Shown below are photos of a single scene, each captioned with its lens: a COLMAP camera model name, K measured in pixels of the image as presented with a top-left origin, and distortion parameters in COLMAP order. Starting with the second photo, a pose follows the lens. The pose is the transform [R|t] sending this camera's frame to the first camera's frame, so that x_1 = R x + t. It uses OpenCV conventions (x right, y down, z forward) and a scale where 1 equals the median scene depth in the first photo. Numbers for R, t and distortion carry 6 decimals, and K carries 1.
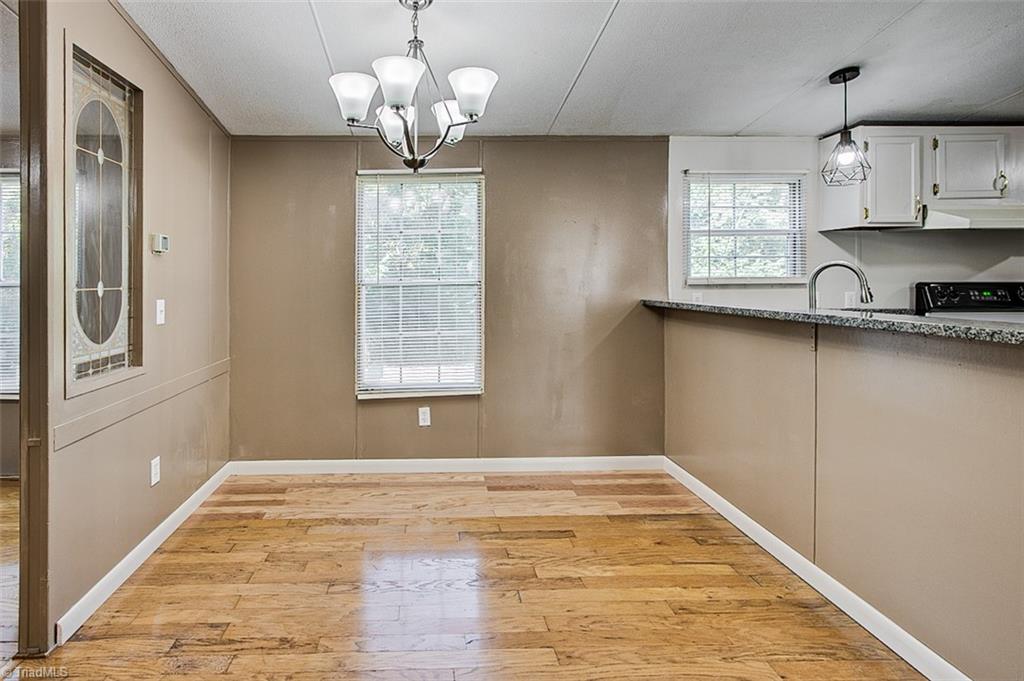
lens RADIAL K [[488.4, 0, 435.6], [0, 488.4, 282.4], [0, 0, 1]] dist [-0.009308, 0.002129]
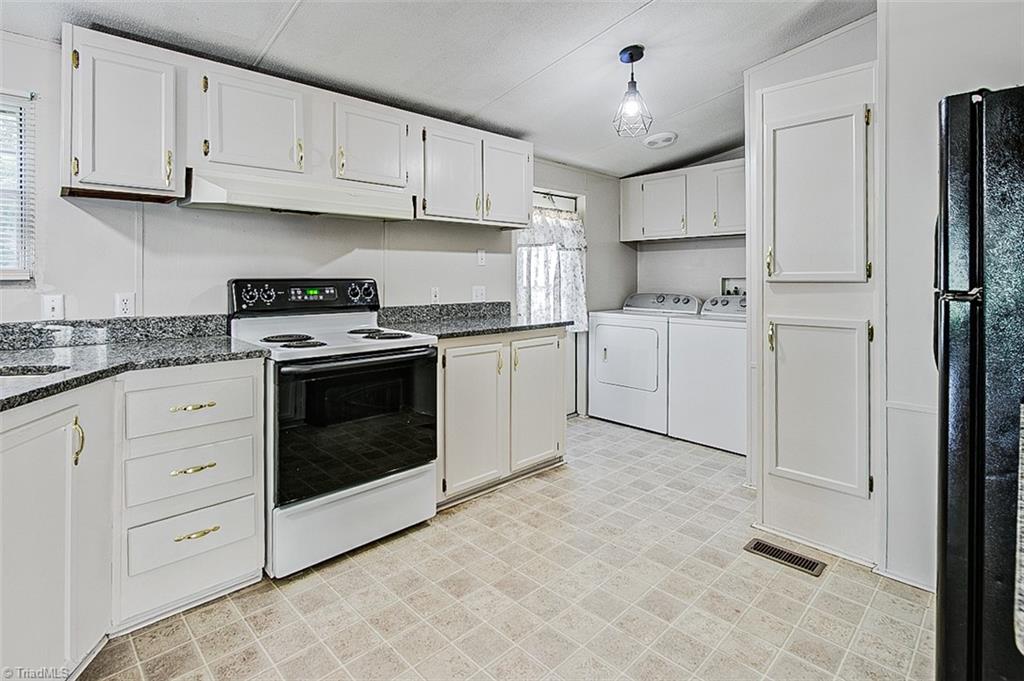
lens RADIAL K [[488.4, 0, 496.1], [0, 488.4, 280.0], [0, 0, 1]] dist [-0.009308, 0.002129]
pose [[0.756799, -0.000145, 0.653648, 0.884643], [-0.001332, 0.999998, 0.001763, 0.000913], [-0.653647, -0.002205, 0.756797, 0.179878]]
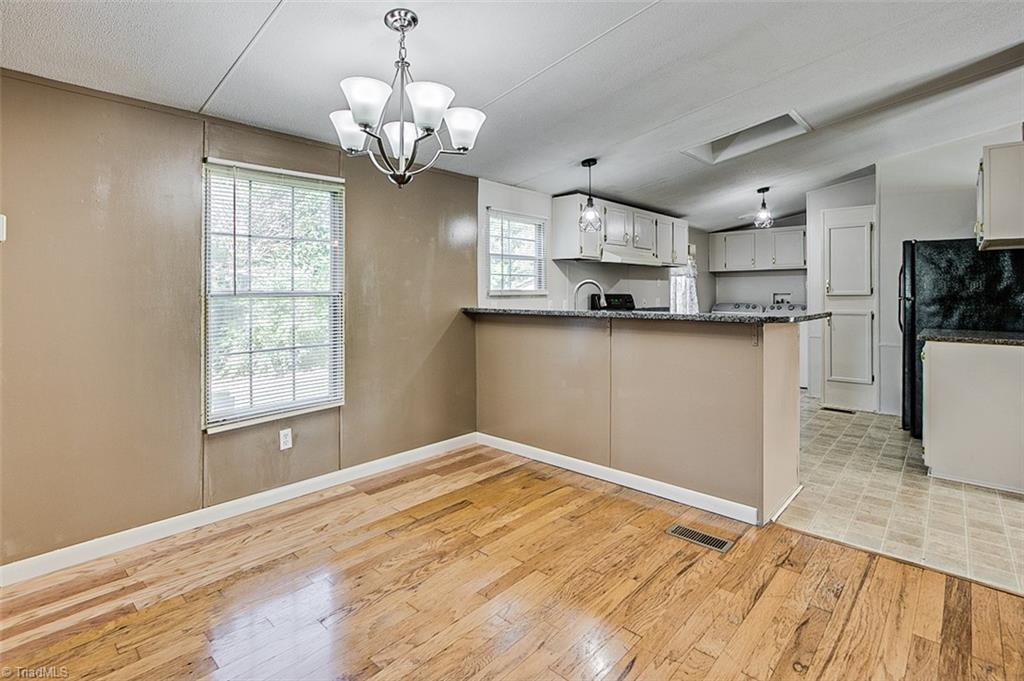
lens RADIAL K [[488.4, 0, 495.0], [0, 488.4, 294.1], [0, 0, 1]] dist [-0.009308, 0.002129]
pose [[0.710470, 0.001410, 0.703726, -0.417168], [-0.000206, 0.999998, -0.001796, 0.003311], [-0.703728, 0.001131, 0.710469, 0.076067]]
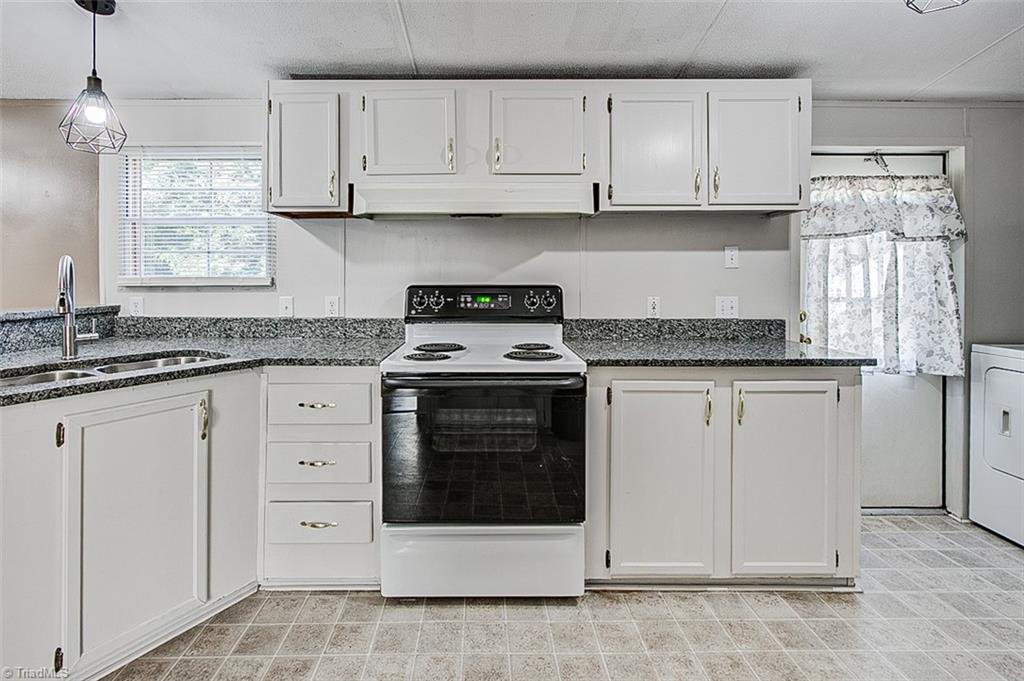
lens RADIAL K [[488.4, 0, 493.2], [0, 488.4, 281.3], [0, 0, 1]] dist [-0.009308, 0.002129]
pose [[0.999726, 0.006231, -0.022563, 1.243719], [-0.006149, 0.999974, 0.003709, -0.009481], [0.022585, -0.003569, 0.999739, 0.237863]]
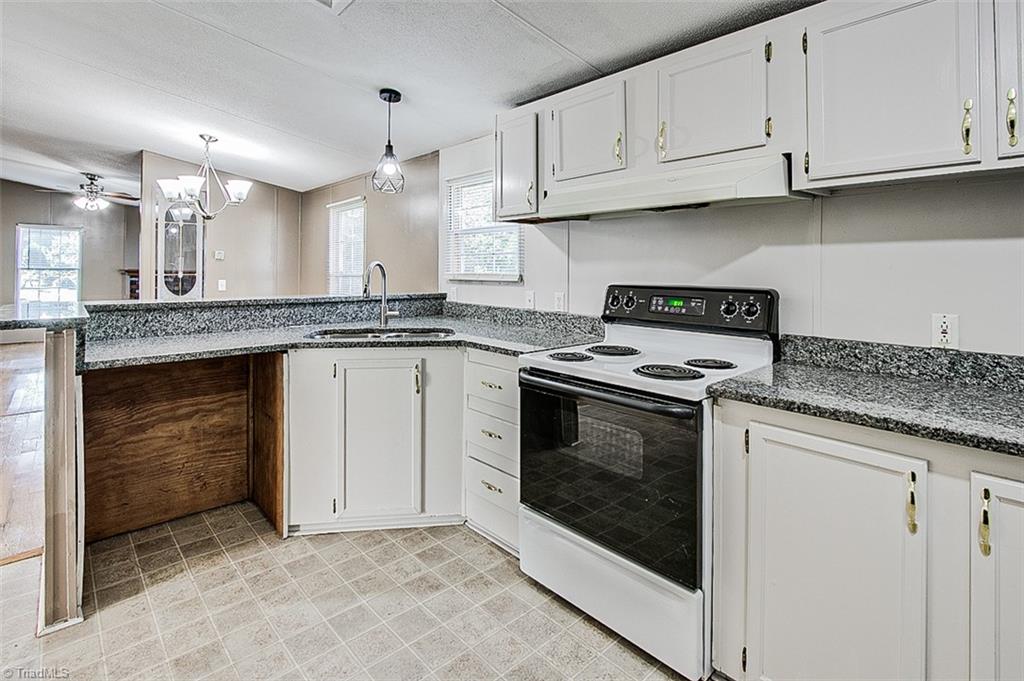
lens RADIAL K [[488.4, 0, 490.8], [0, 488.4, 266.4], [0, 0, 1]] dist [-0.009308, 0.002129]
pose [[0.650604, 0.004326, -0.759405, 1.582089], [-0.009372, 0.999953, -0.002333, -0.025878], [0.759359, 0.008635, 0.650614, 0.378044]]
